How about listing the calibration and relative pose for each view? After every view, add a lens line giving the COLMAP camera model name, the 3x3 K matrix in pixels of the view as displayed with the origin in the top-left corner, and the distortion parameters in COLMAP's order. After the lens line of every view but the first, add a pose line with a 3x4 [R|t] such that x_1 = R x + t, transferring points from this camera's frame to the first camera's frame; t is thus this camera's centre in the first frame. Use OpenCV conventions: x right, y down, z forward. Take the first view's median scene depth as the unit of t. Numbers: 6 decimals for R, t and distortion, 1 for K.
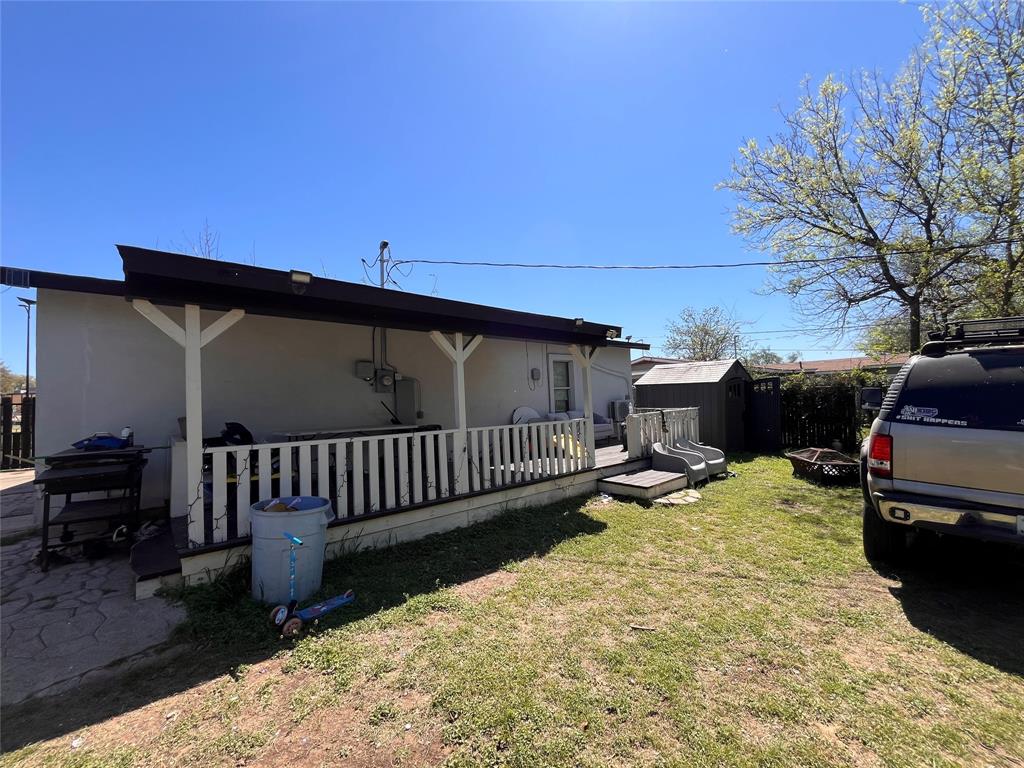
lens RADIAL K [[417.1, 0, 512.0], [0, 417.1, 384.0], [0, 0, 1]] dist [0.000805, 0.000053]
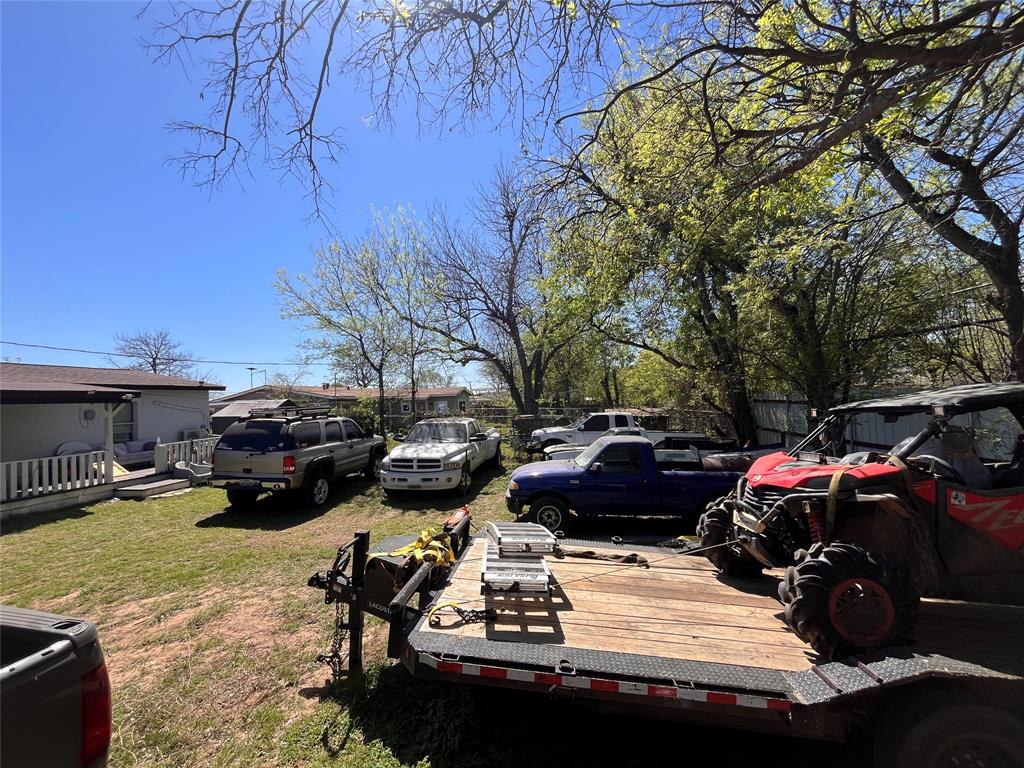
lens RADIAL K [[417.1, 0, 512.0], [0, 417.1, 384.0], [0, 0, 1]] dist [0.000805, 0.000053]
pose [[0.791028, 0.025744, 0.611238, 0.376092], [-0.012701, 0.999590, -0.025664, -0.129245], [-0.611648, 0.012537, 0.791030, -1.035878]]
